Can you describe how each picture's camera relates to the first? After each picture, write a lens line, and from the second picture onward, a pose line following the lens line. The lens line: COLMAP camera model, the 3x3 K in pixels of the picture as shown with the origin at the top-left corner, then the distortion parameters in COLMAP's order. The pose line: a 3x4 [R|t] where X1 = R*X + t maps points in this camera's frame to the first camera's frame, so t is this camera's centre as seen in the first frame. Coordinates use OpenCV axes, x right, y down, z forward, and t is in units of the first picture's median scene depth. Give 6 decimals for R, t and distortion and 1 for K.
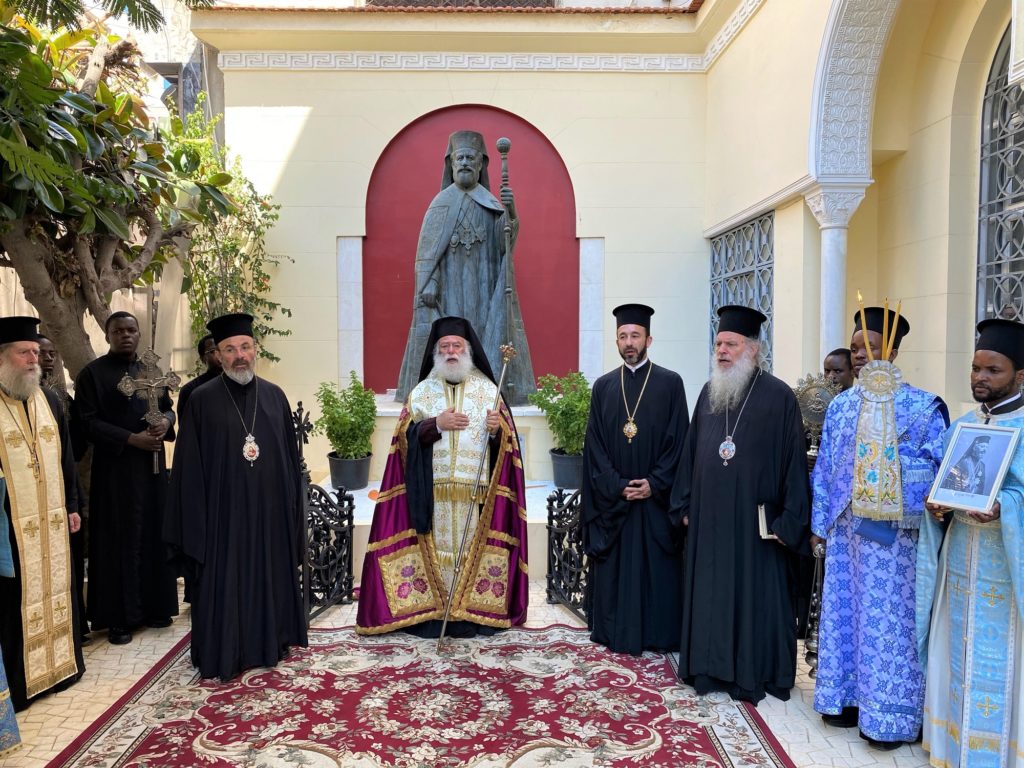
lens RADIAL K [[772.7, 0, 521.7], [0, 772.7, 379.1], [0, 0, 1]] dist [0.043618, -0.000418]
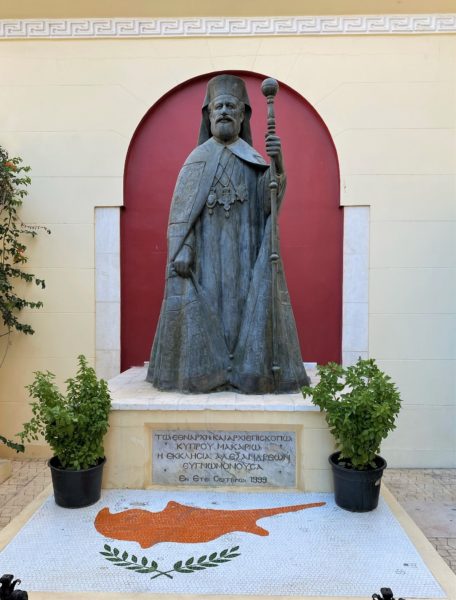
lens RADIAL K [[482.7, 0, 227.9], [0, 482.7, 300.7], [0, 0, 1]] dist [0.007040, 0.001207]
pose [[0.997587, 0.002883, -0.069367, -0.030349], [-0.006886, 0.998319, -0.057543, -0.035502], [0.069085, 0.057882, 0.995930, 0.464305]]
